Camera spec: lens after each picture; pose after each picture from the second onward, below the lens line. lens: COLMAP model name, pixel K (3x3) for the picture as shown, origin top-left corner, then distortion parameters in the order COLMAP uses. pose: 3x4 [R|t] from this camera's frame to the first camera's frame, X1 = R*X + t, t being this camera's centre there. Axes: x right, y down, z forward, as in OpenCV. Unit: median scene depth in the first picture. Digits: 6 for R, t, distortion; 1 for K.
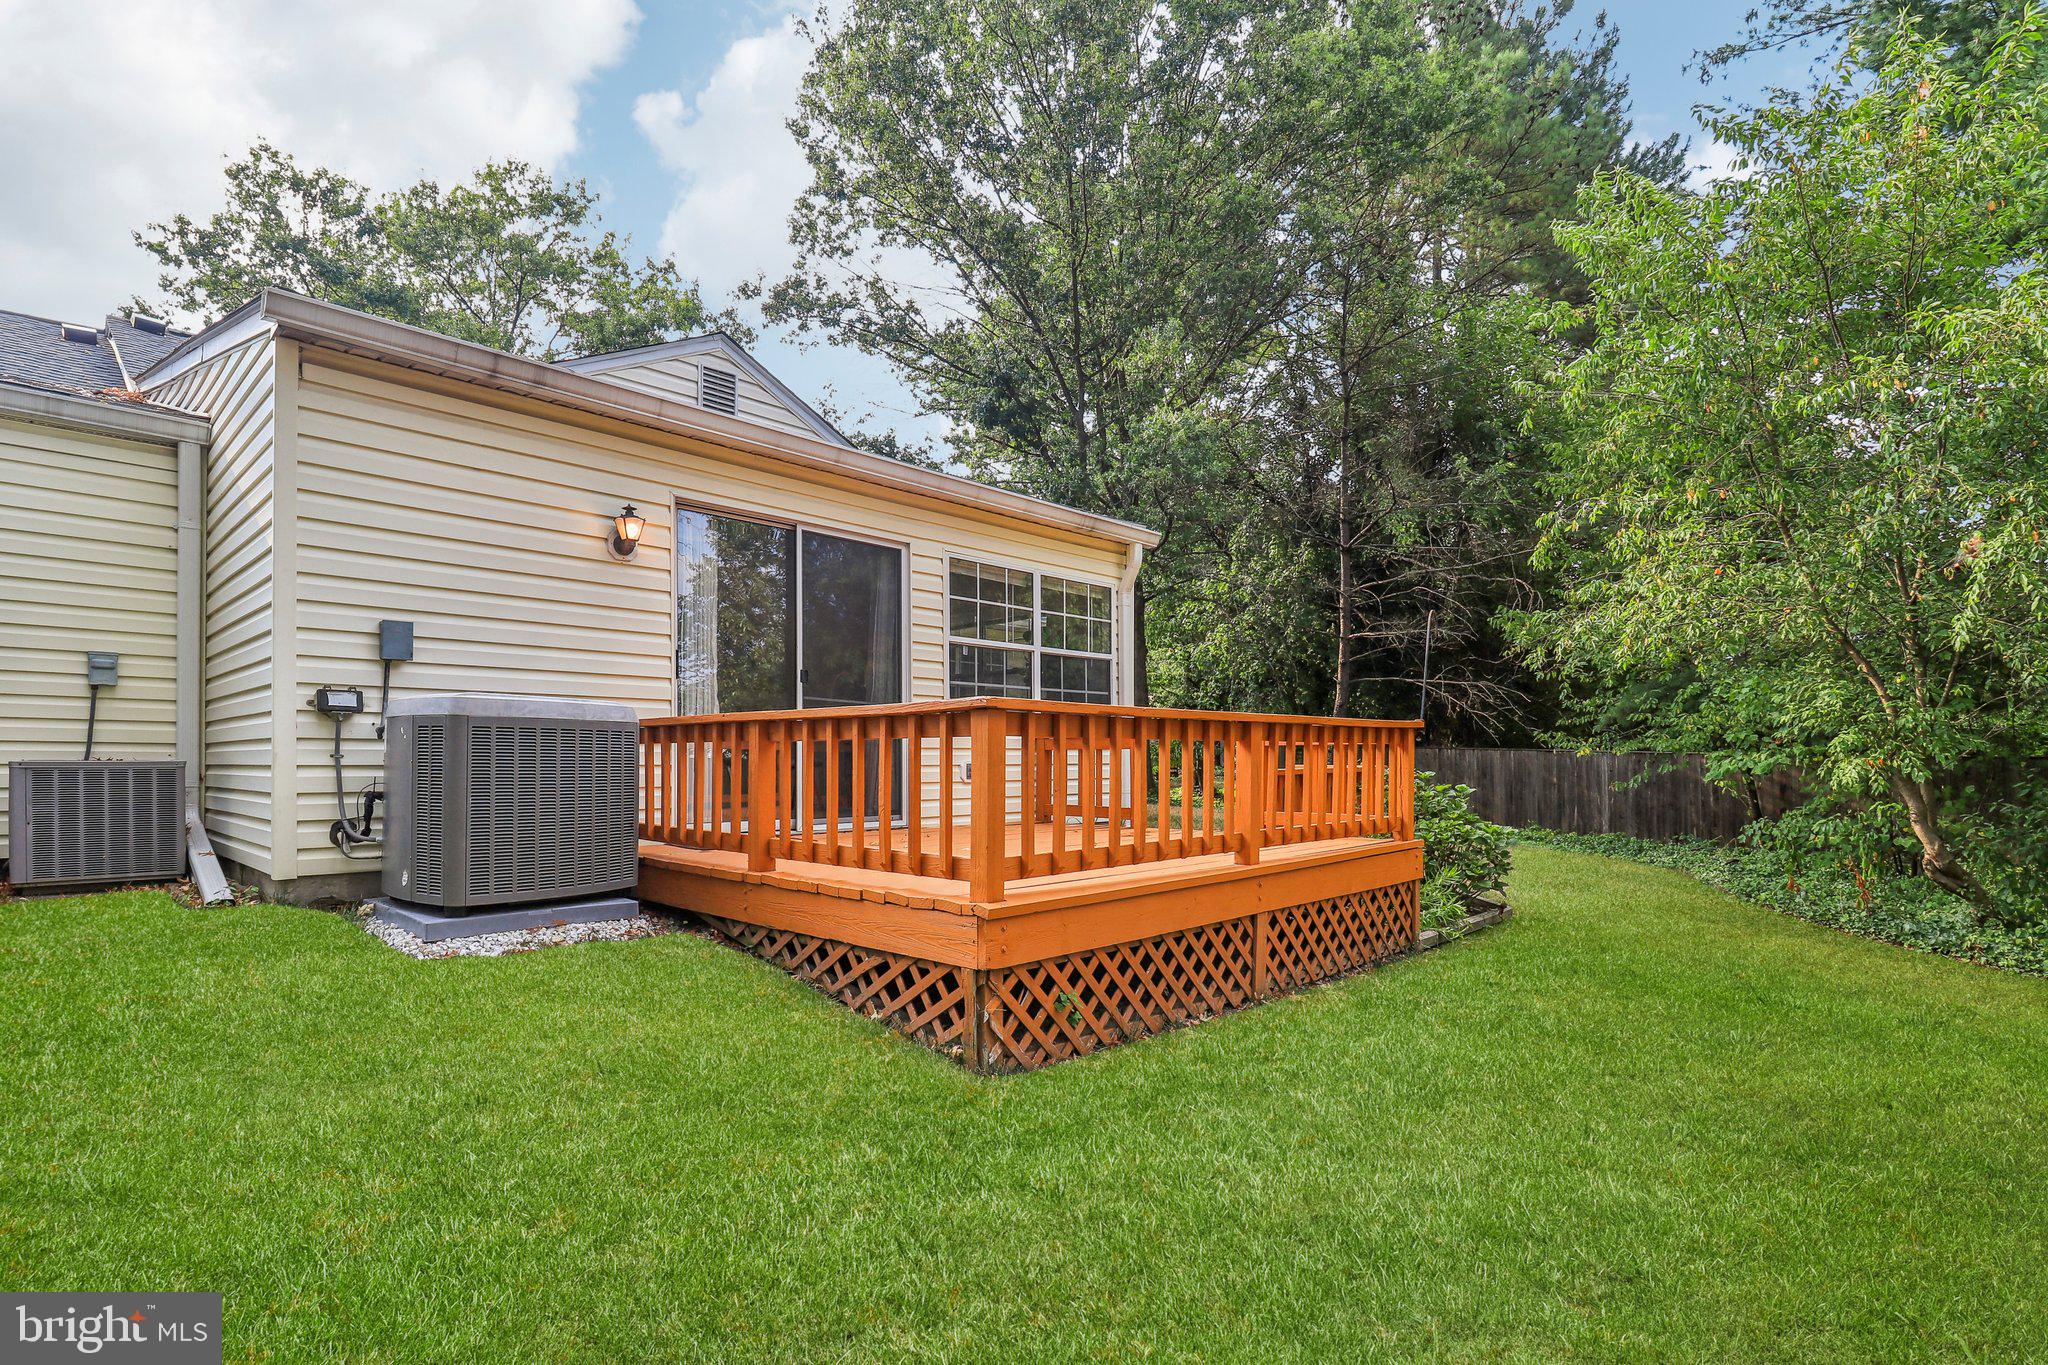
lens RADIAL K [[999.6, 0, 1014.1], [0, 999.6, 755.4], [0, 0, 1]] dist [0.000581, 0.000009]
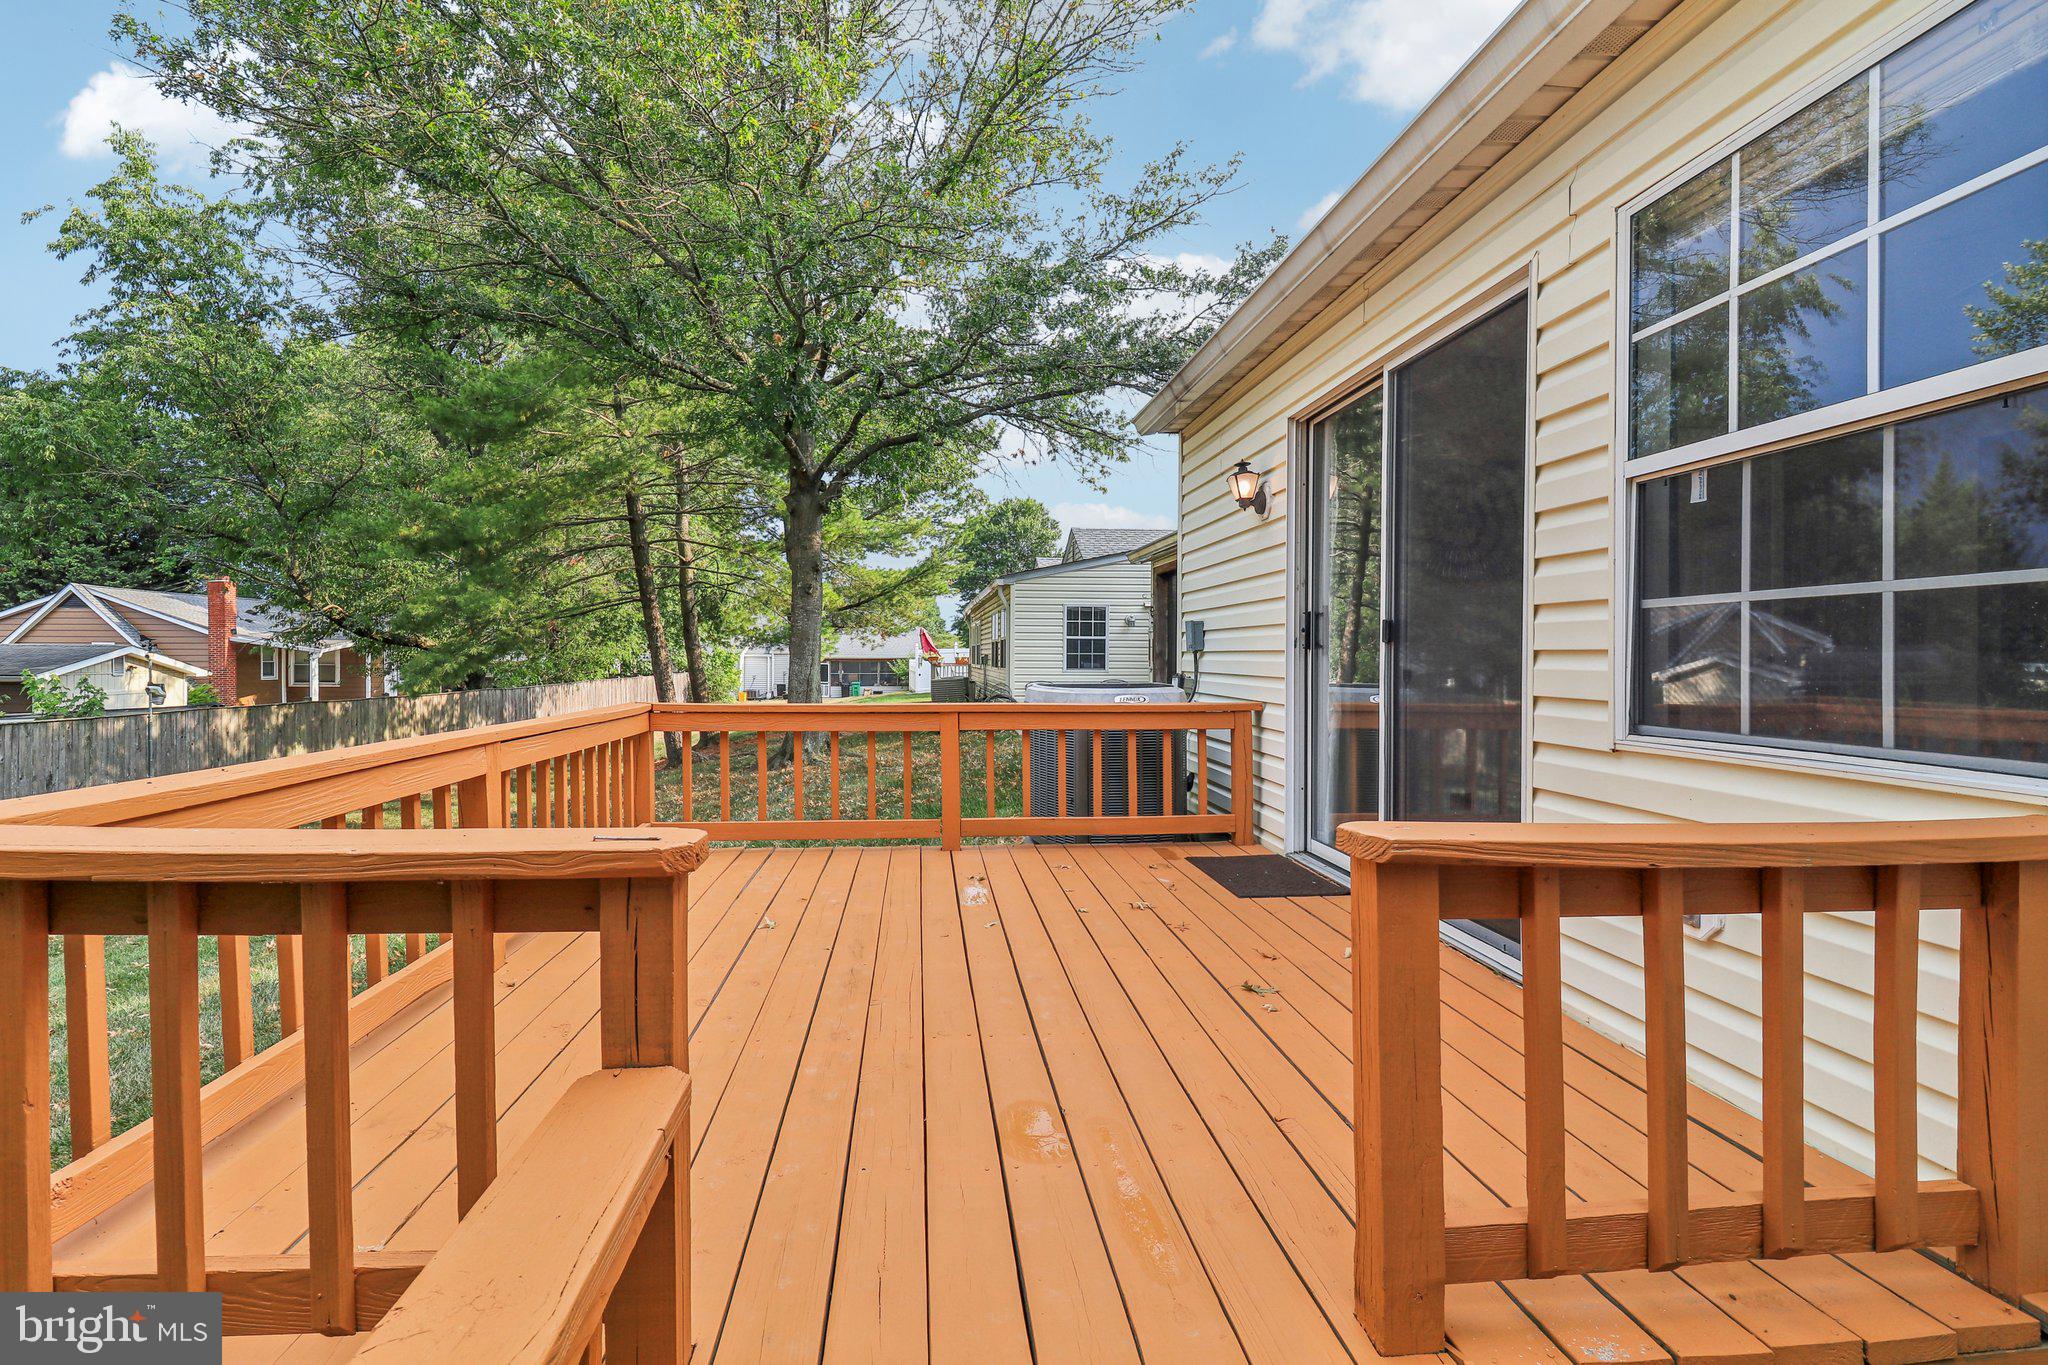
lens RADIAL K [[975.3, 0, 1027.1], [0, 975.3, 681.5], [0, 0, 1]] dist [0.001203, -0.000278]
pose [[-0.635658, 0.018548, -0.771748, 0.259993], [0.000599, 0.999723, 0.023533, -0.047336], [0.771971, 0.014497, -0.635493, 0.892012]]
